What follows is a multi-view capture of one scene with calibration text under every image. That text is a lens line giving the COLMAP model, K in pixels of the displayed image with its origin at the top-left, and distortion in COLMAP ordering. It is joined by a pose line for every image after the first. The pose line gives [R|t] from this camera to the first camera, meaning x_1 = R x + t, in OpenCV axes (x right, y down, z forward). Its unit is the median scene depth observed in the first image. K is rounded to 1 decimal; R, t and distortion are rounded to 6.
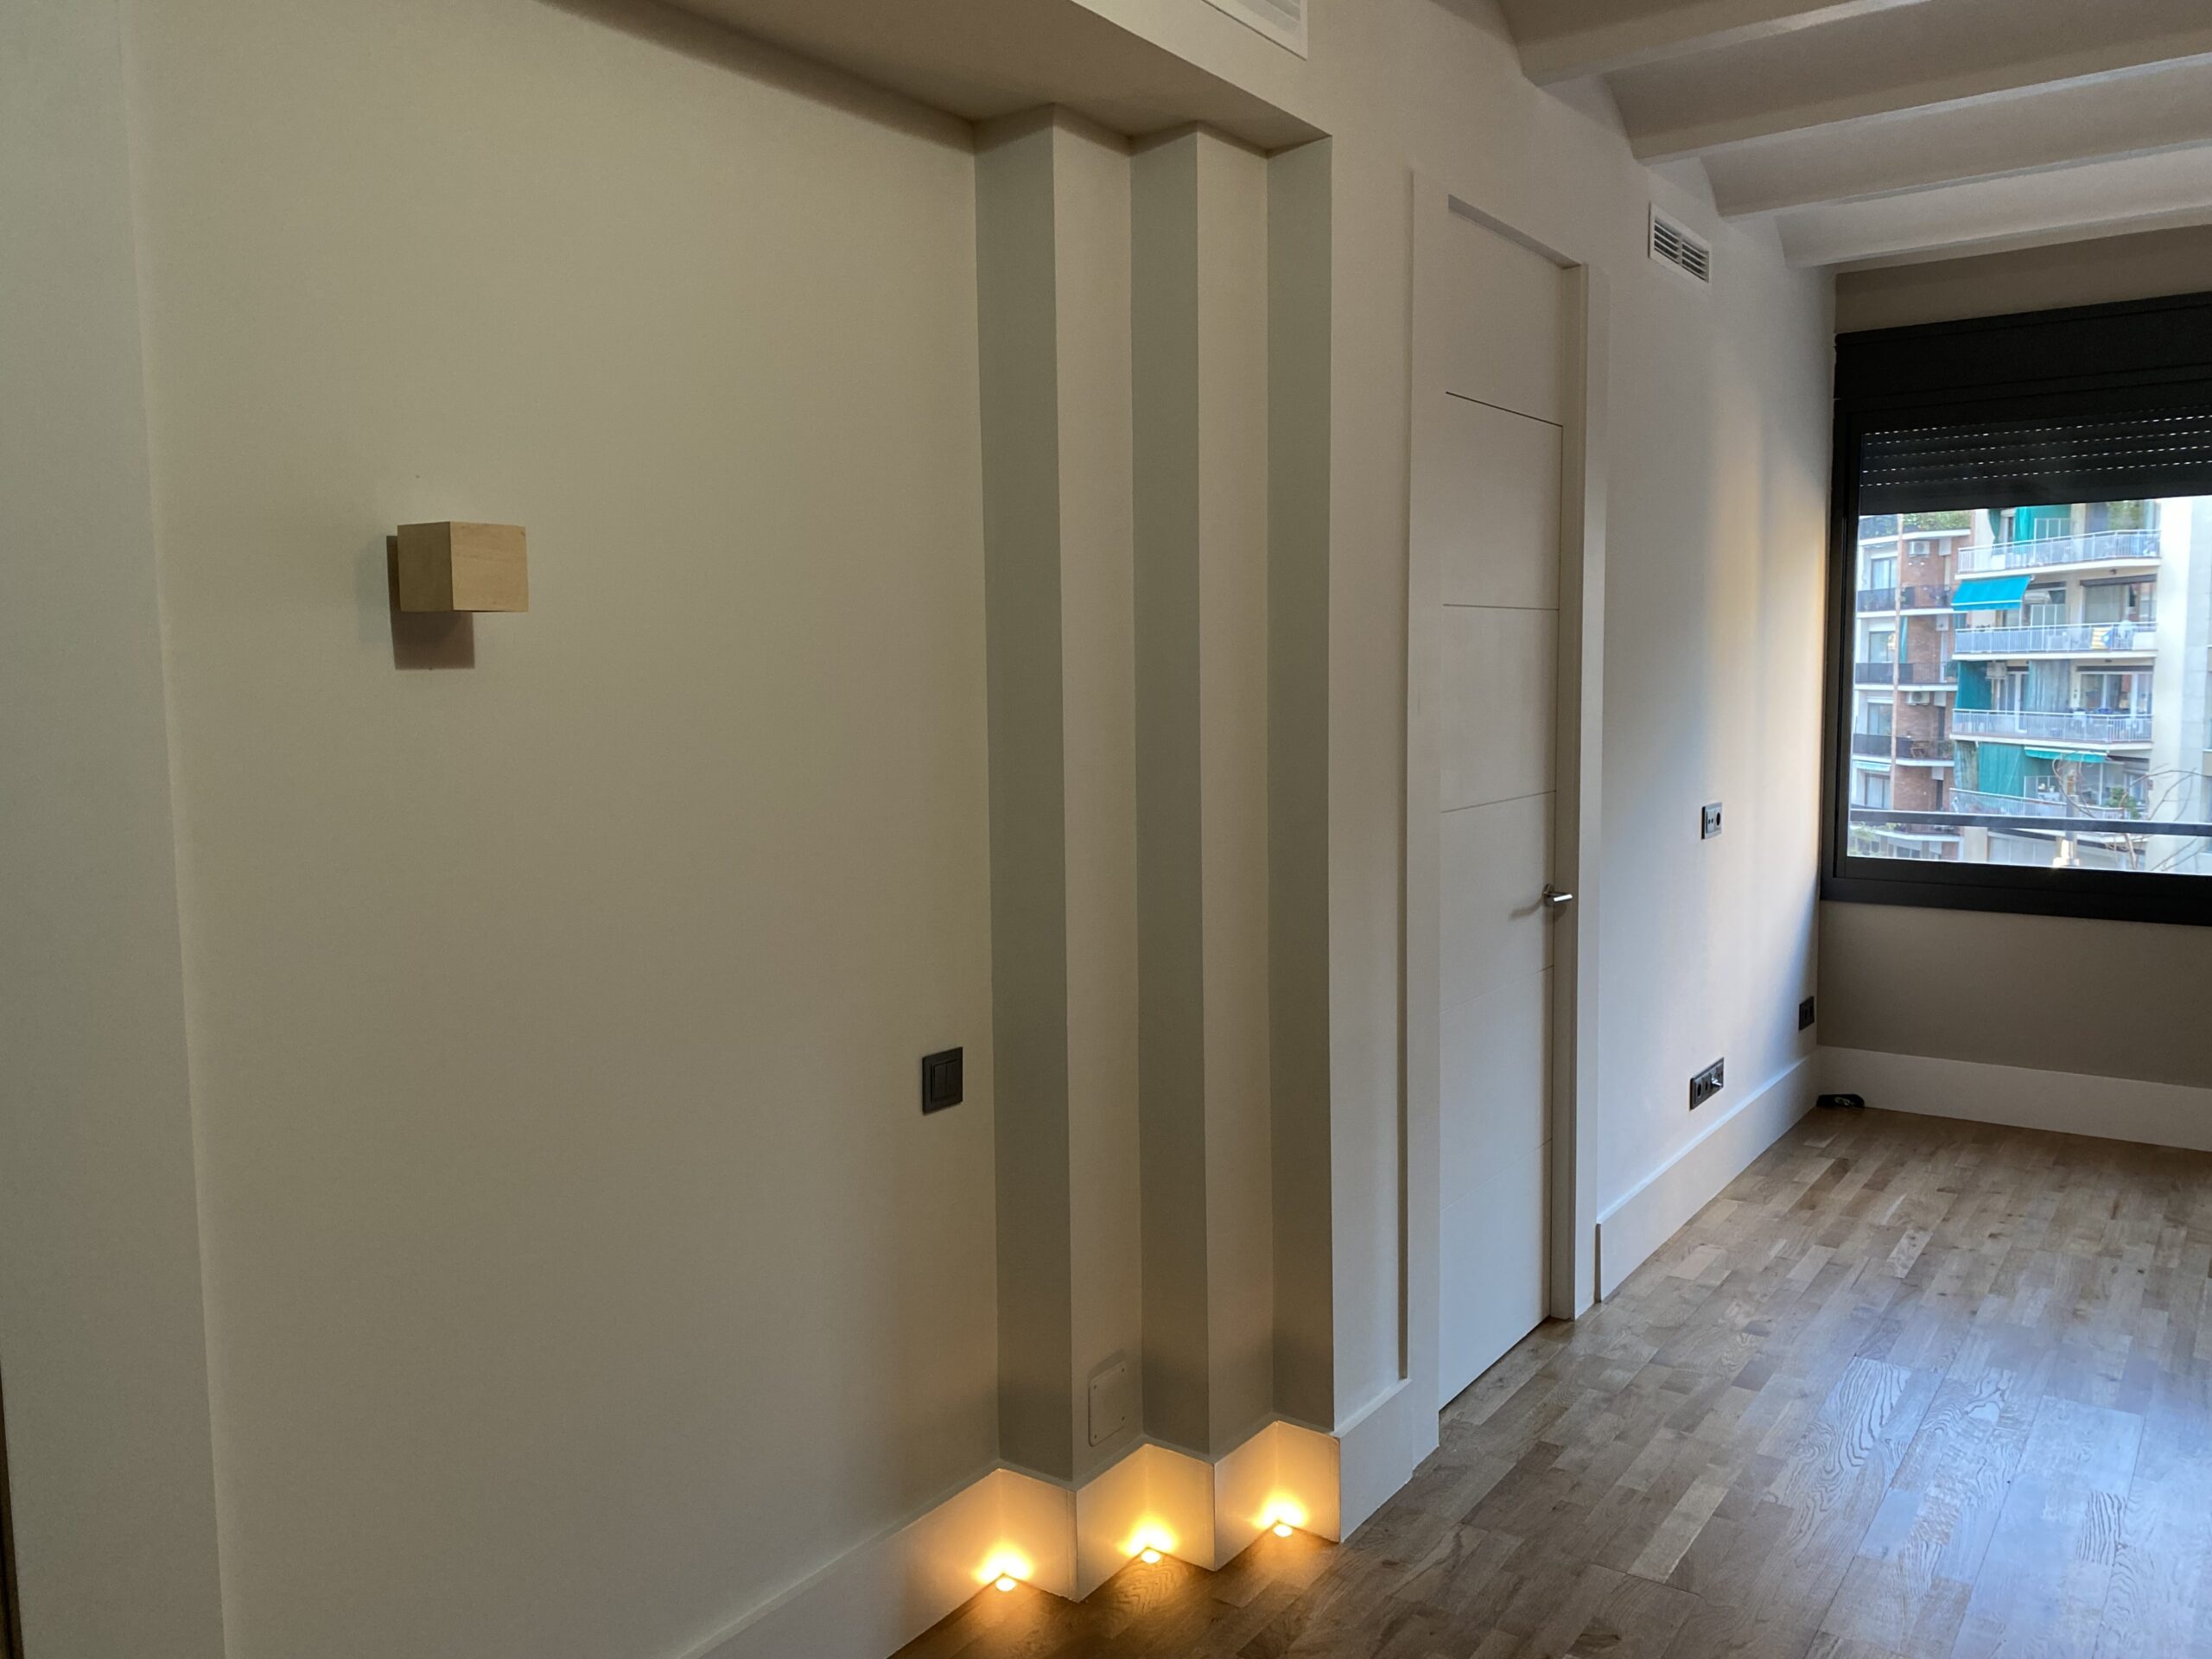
lens RADIAL K [[1715.5, 0, 1093.5], [0, 1715.5, 832.8], [0, 0, 1]] dist [0.007123, 0.003111]
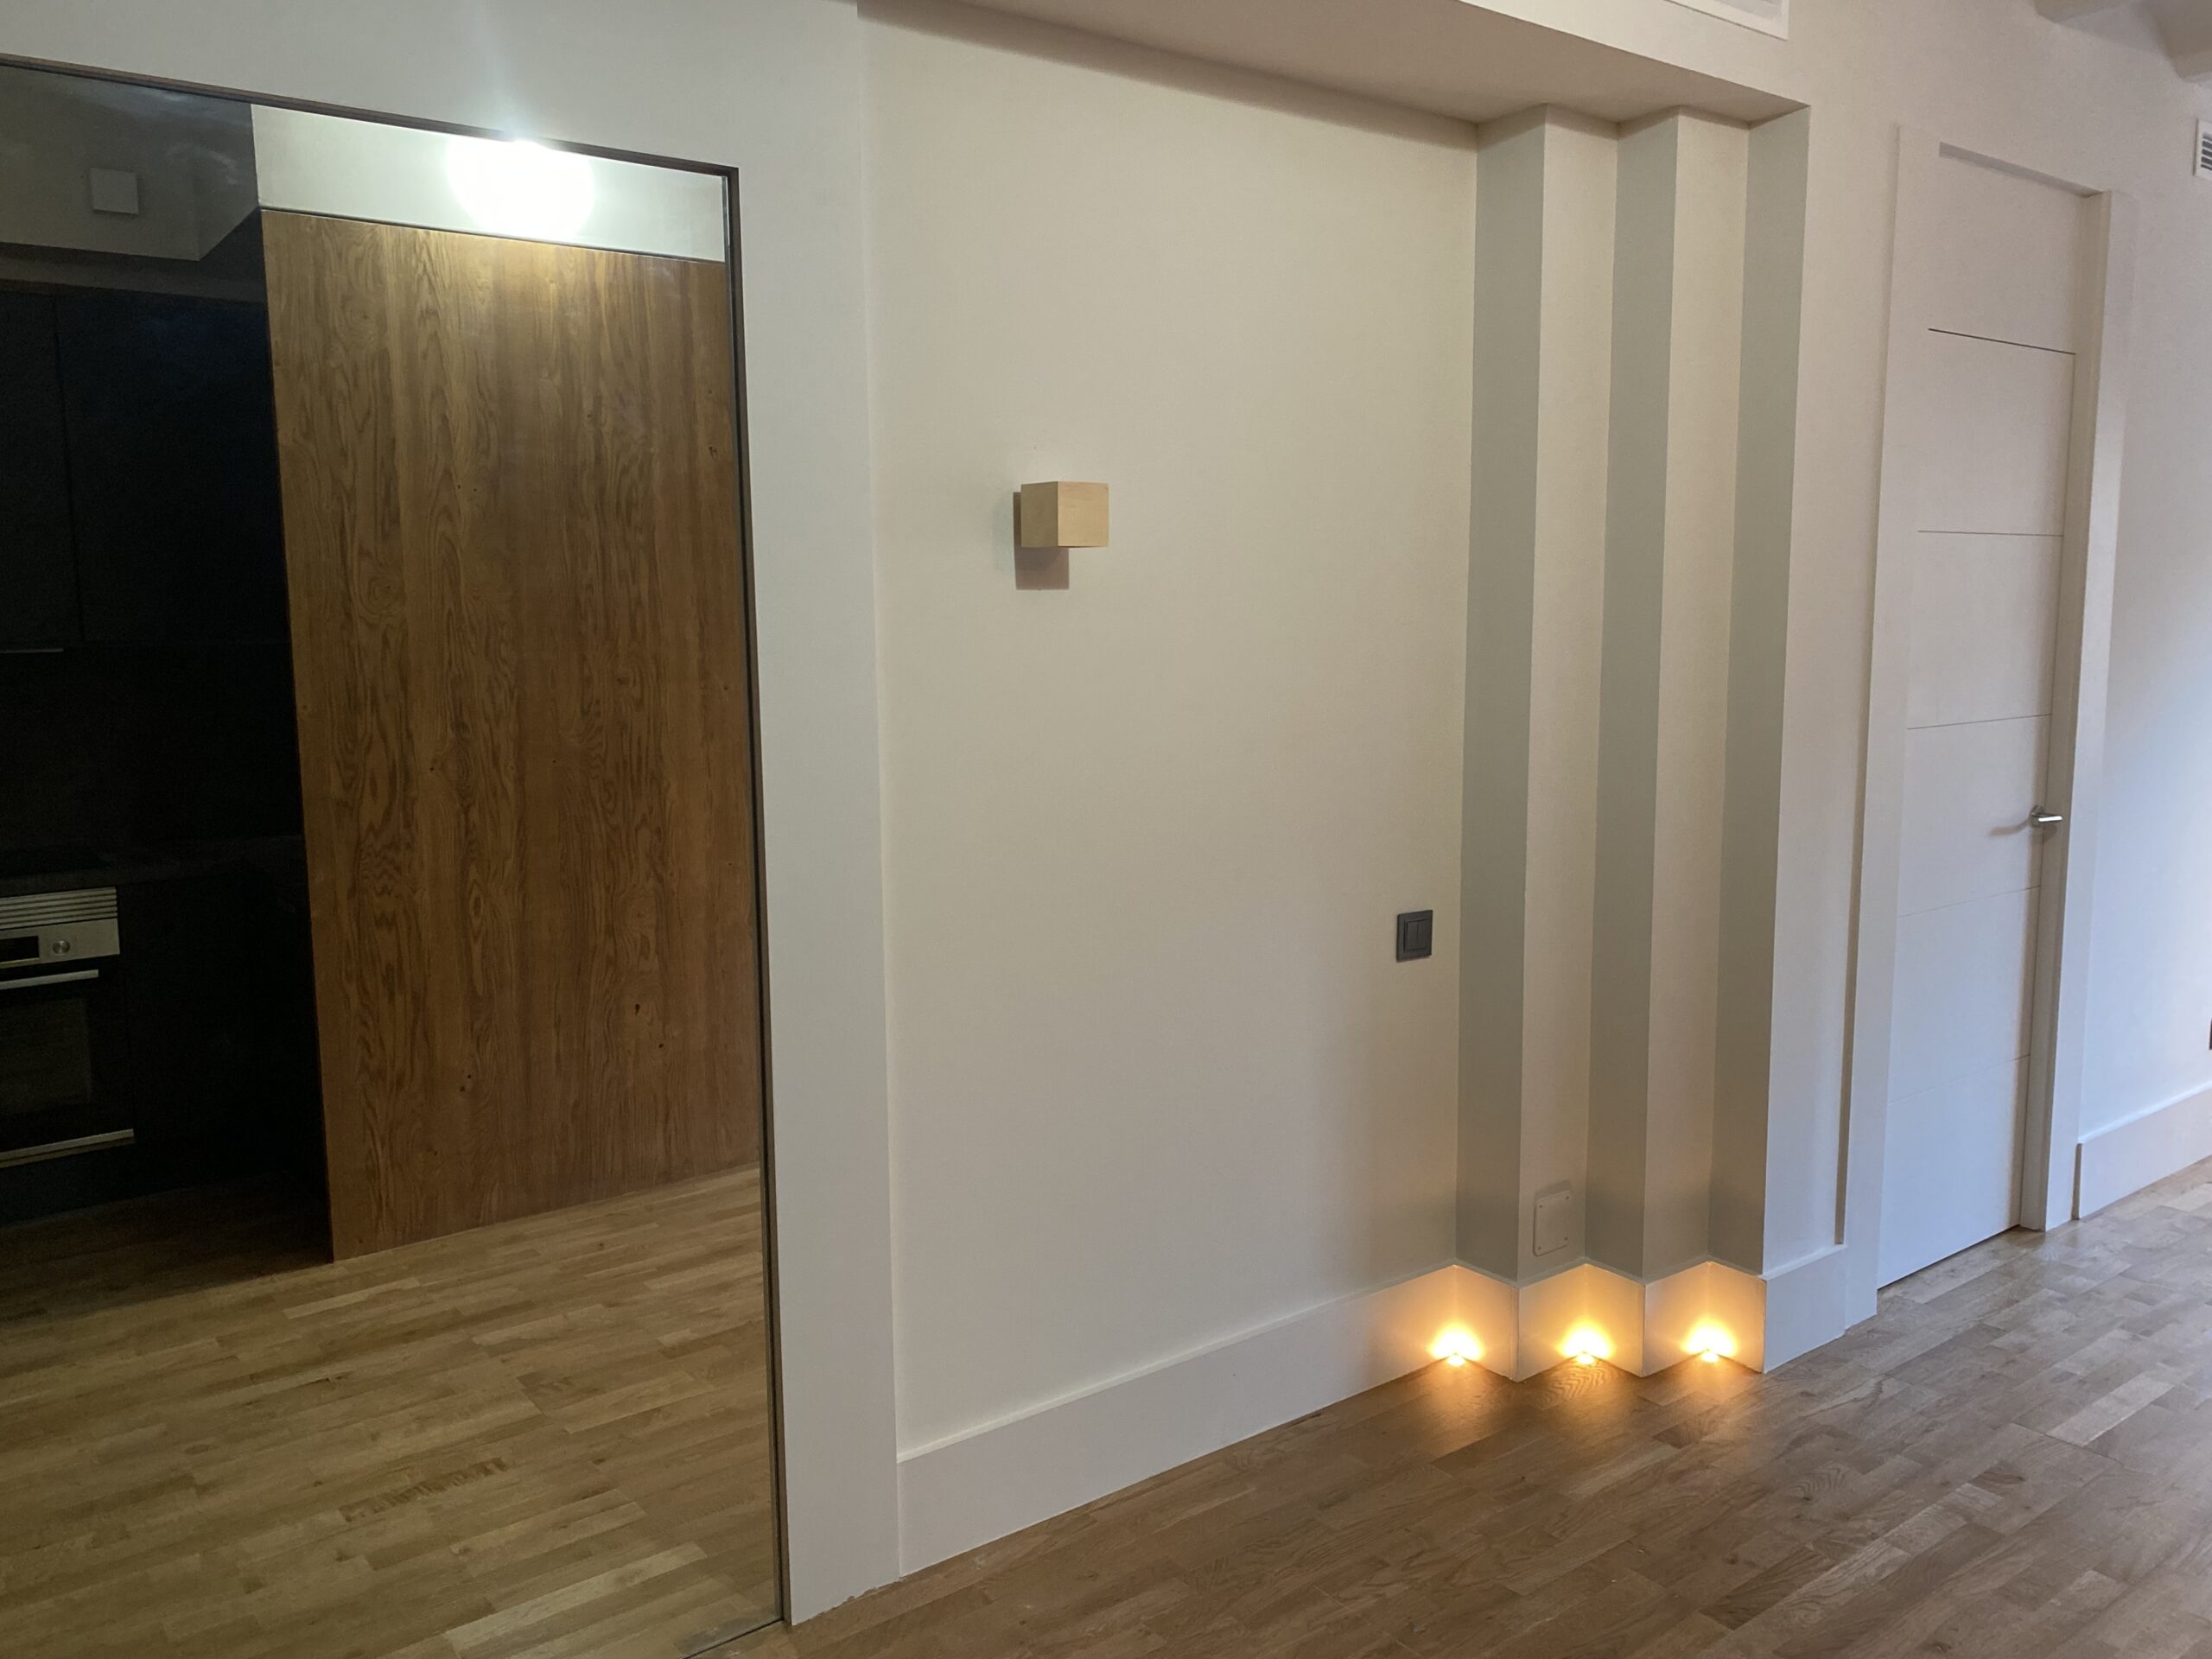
lens RADIAL K [[1672.6, 0, 1077.6], [0, 1672.6, 839.5], [0, 0, 1]] dist [0.034349, -0.037209]
pose [[0.949607, 0.044300, -0.310296, 0.041776], [-0.030910, 0.998372, 0.047940, 0.024198], [0.311914, -0.035933, 0.949430, -0.166198]]
